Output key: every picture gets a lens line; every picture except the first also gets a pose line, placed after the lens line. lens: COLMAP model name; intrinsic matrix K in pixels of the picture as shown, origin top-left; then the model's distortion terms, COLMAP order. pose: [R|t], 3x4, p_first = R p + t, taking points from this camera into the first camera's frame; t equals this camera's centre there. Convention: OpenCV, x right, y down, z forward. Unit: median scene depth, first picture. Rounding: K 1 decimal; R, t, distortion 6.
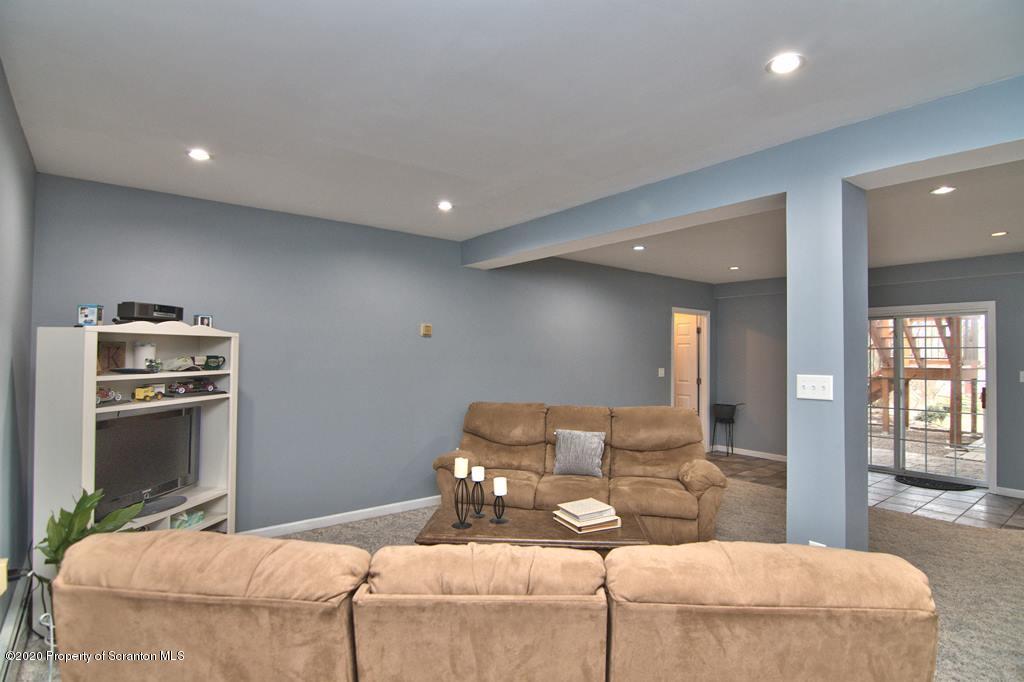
lens RADIAL K [[526.4, 0, 512.0], [0, 526.4, 341.0], [0, 0, 1]] dist [-0.011217, 0.000805]
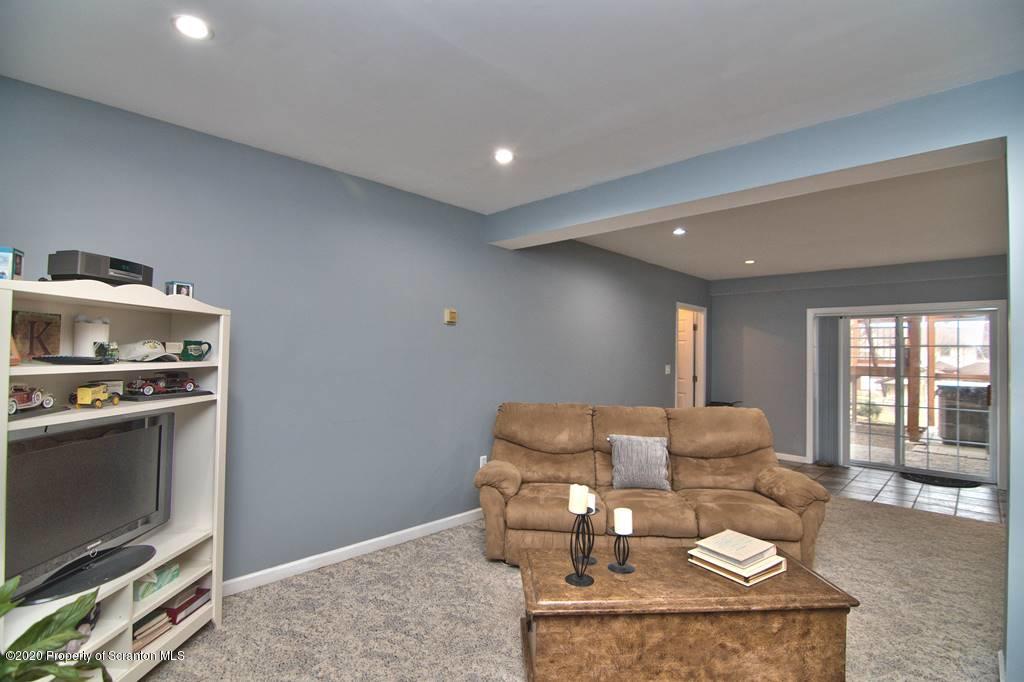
lens RADIAL K [[493.1, 0, 512.0], [0, 493.1, 341.0], [0, 0, 1]] dist [-0.015819, -0.001725]
pose [[0.991492, 0.011678, 0.129644, -0.229491], [-0.011619, 0.999932, -0.001208, 0.023940], [-0.129649, -0.000308, 0.991560, 0.291108]]
